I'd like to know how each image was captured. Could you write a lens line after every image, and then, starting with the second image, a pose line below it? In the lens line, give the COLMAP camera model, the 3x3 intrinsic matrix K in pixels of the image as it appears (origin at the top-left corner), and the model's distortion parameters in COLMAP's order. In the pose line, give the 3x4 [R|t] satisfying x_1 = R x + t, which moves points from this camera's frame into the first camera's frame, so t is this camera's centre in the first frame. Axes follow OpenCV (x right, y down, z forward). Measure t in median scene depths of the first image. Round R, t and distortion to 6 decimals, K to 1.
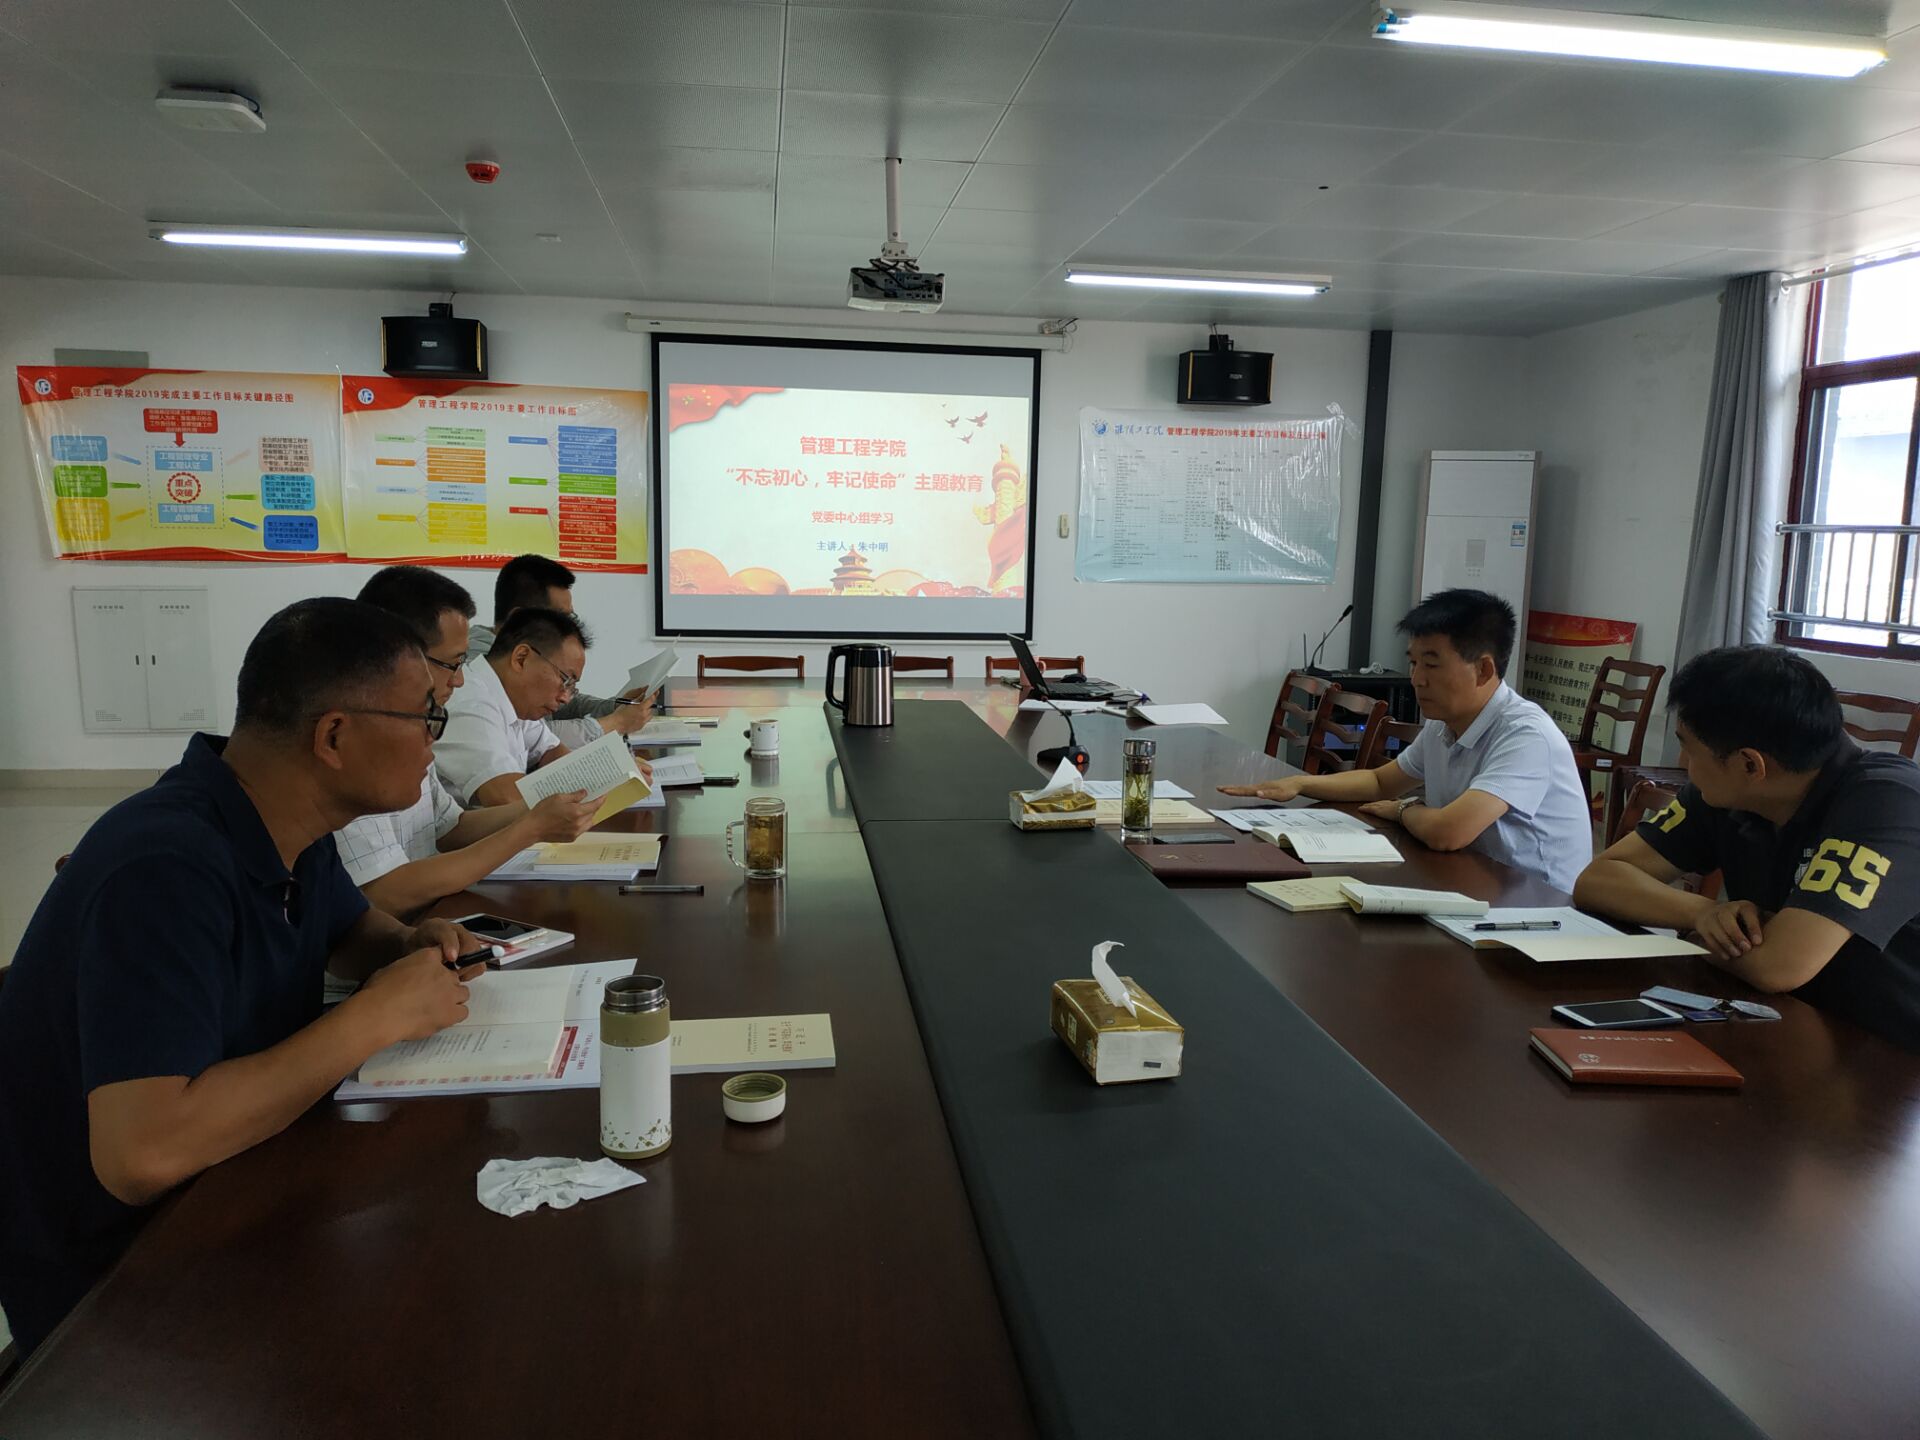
lens RADIAL K [[1379.1, 0, 967.8], [0, 1379.1, 723.6], [0, 0, 1]] dist [0.018232, -0.040733]
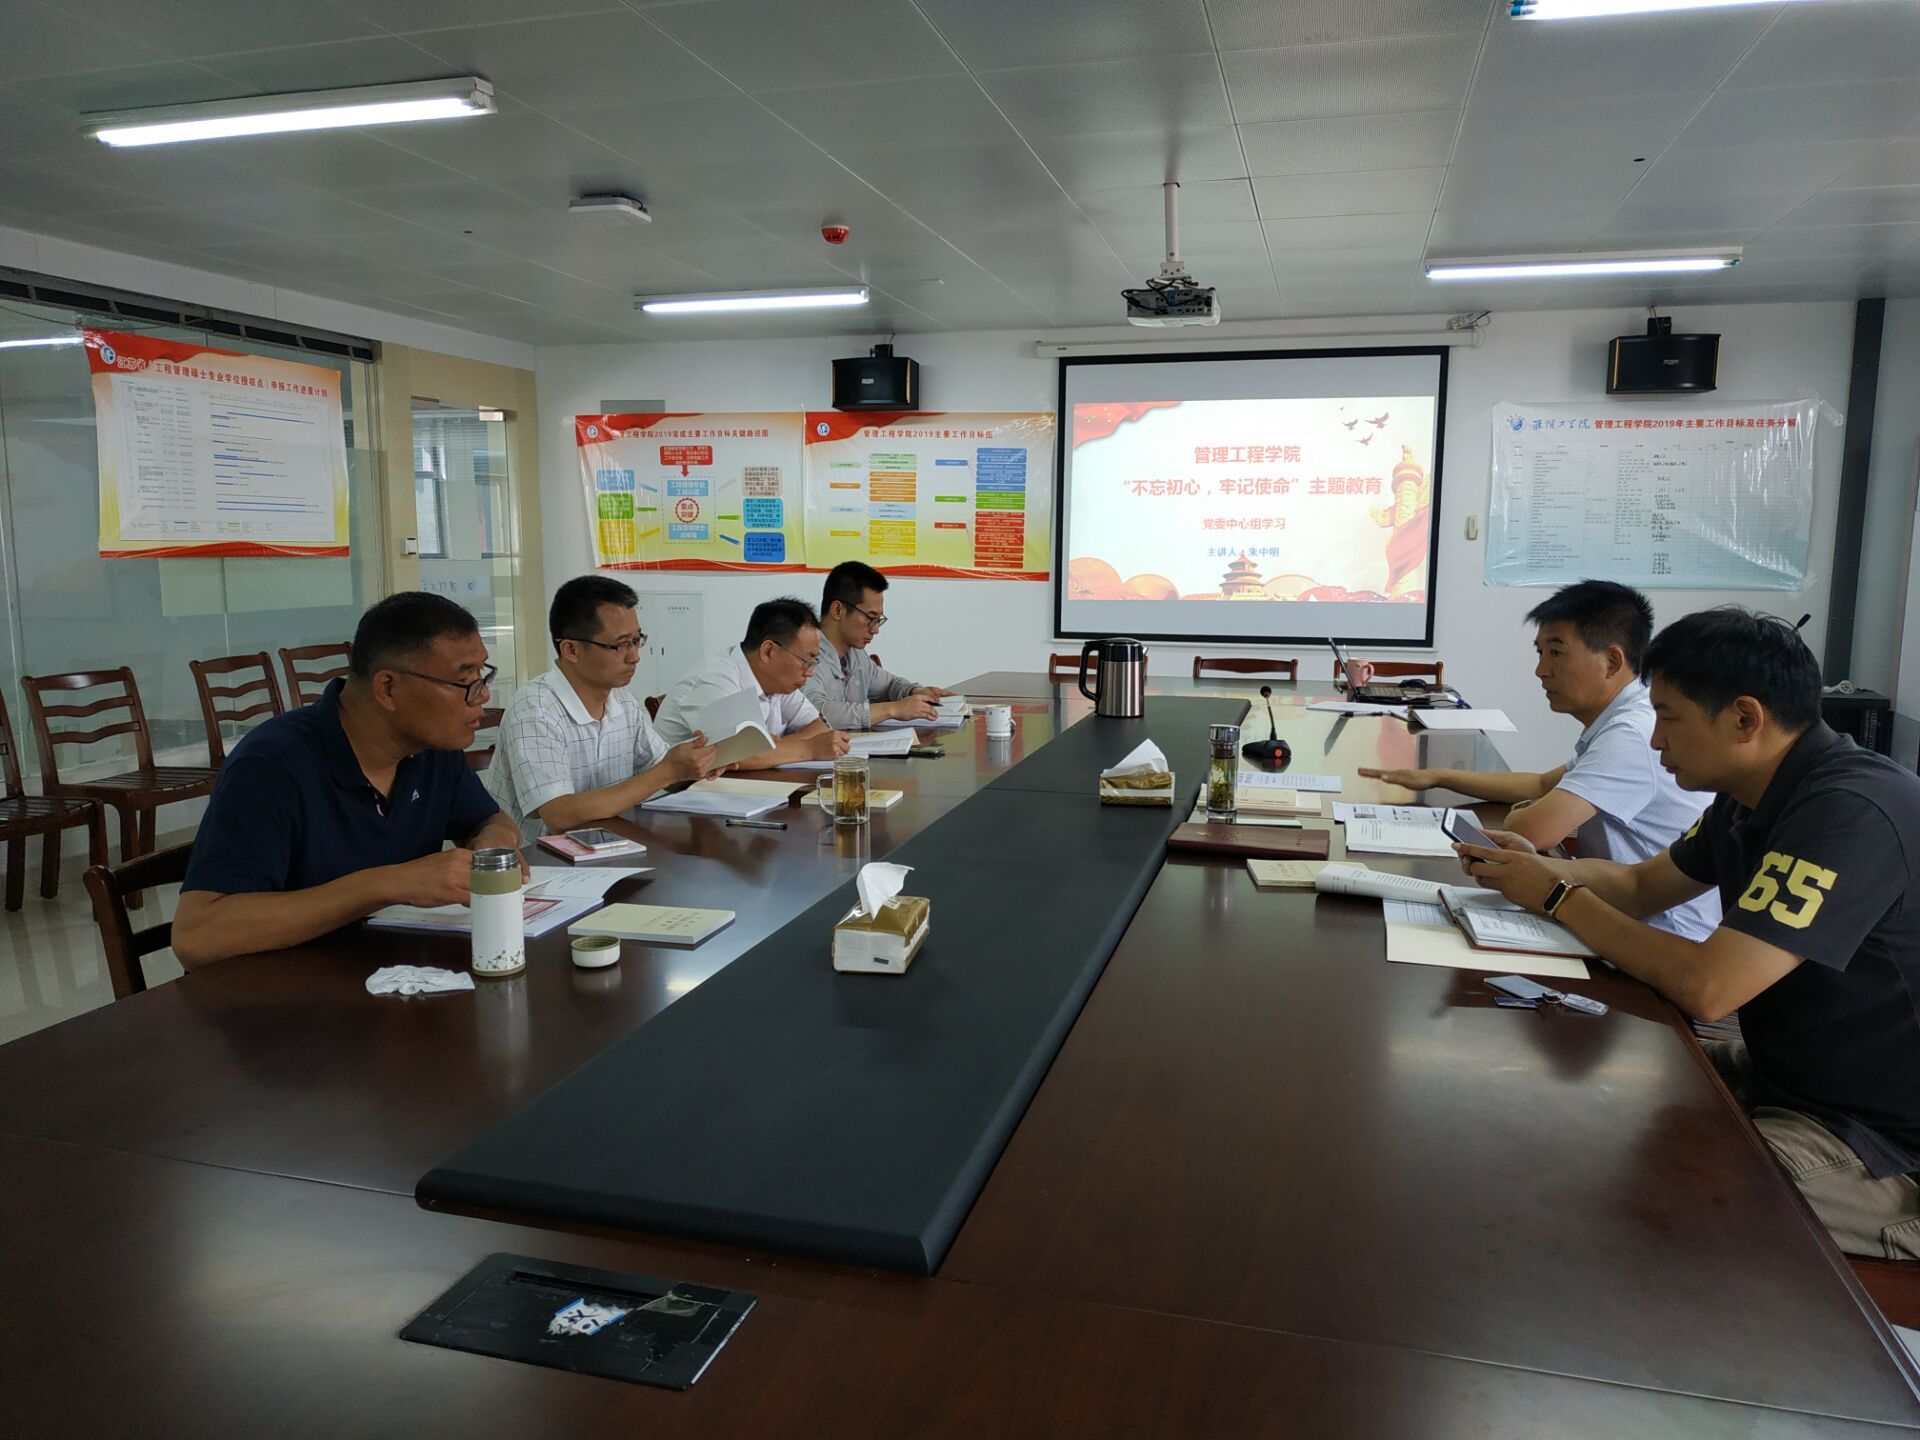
lens RADIAL K [[1376.0, 0, 960.3], [0, 1376.0, 722.8], [0, 0, 1]] dist [0.112019, -0.223450]
pose [[0.916999, 0.039096, -0.396968, 0.143573], [-0.043018, 0.999074, -0.000977, 0.007256], [0.396562, 0.017973, 0.917832, -0.022972]]
